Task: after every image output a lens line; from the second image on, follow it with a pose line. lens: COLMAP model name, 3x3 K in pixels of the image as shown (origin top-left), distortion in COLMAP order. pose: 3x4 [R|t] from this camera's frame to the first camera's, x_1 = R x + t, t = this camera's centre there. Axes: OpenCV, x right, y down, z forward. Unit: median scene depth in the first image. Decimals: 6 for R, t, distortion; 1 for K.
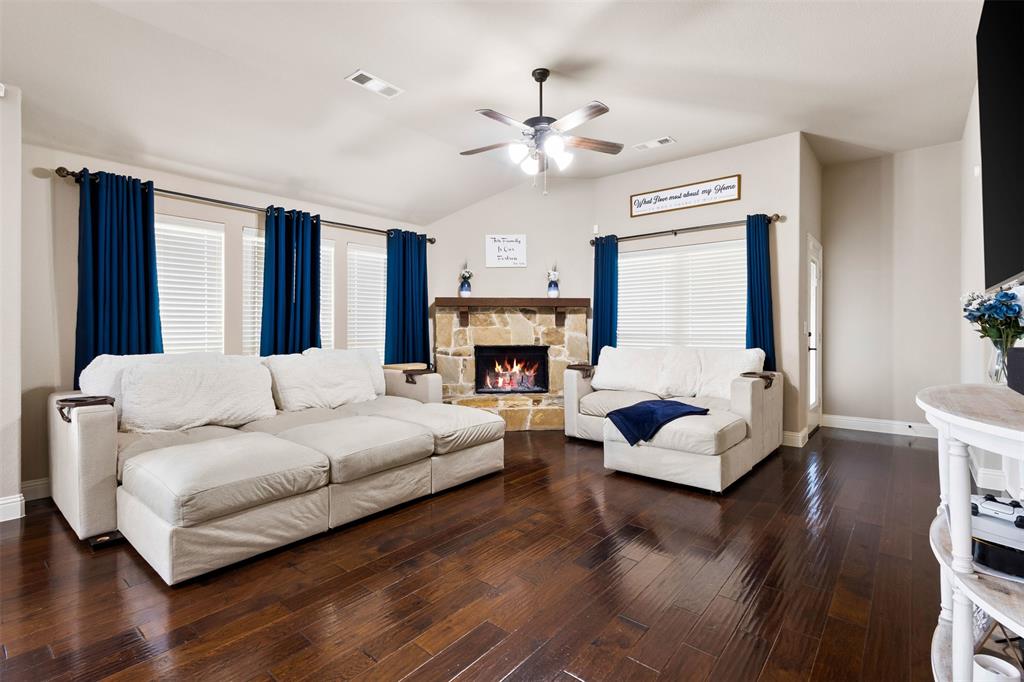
lens RADIAL K [[478.1, 0, 511.3], [0, 478.1, 329.8], [0, 0, 1]] dist [0.003397, -0.000348]
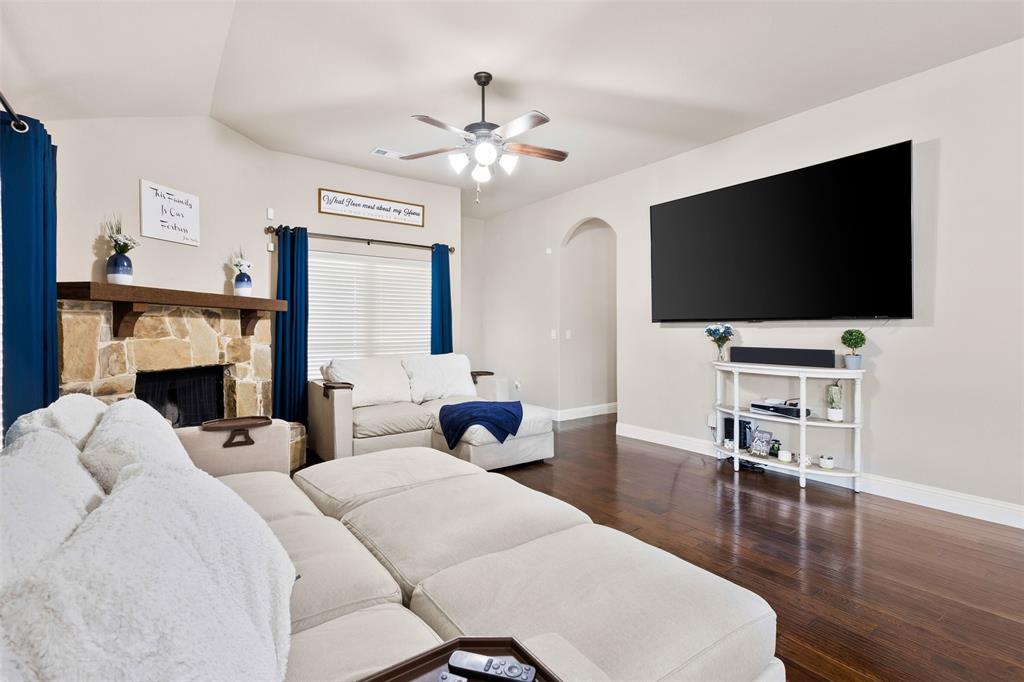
lens RADIAL K [[478.1, 0, 511.3], [0, 478.1, 329.8], [0, 0, 1]] dist [0.003397, -0.000348]
pose [[0.236910, 0.001049, 0.971531, -0.520786], [-0.000254, 0.999999, -0.001017, -0.016481], [-0.971532, -0.000006, 0.236910, 0.437415]]
